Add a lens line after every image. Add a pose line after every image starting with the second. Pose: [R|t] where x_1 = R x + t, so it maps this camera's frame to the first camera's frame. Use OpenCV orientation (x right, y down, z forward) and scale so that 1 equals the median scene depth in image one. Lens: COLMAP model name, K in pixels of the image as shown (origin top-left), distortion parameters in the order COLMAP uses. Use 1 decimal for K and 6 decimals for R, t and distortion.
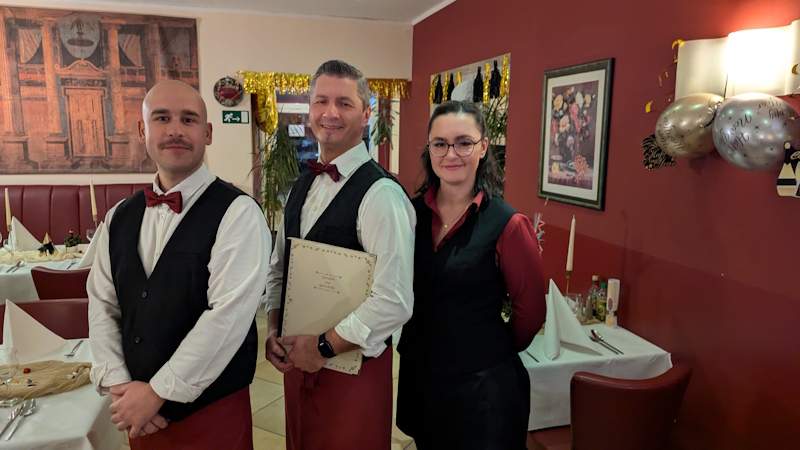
lens RADIAL K [[575.0, 0, 404.9], [0, 575.0, 219.1], [0, 0, 1]] dist [0.059212, -0.055476]
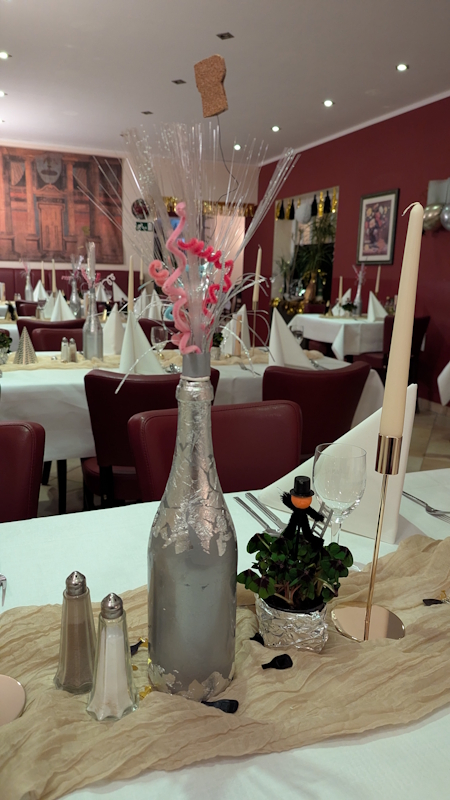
lens RADIAL K [[575.0, 0, 223.6], [0, 575.0, 390.4], [0, 0, 1]] dist [0.059212, -0.055476]
pose [[0.995334, -0.006761, 0.096254, -0.260274], [0.001748, 0.998642, 0.052072, 0.185191], [-0.096476, -0.051661, 0.993994, -0.576368]]
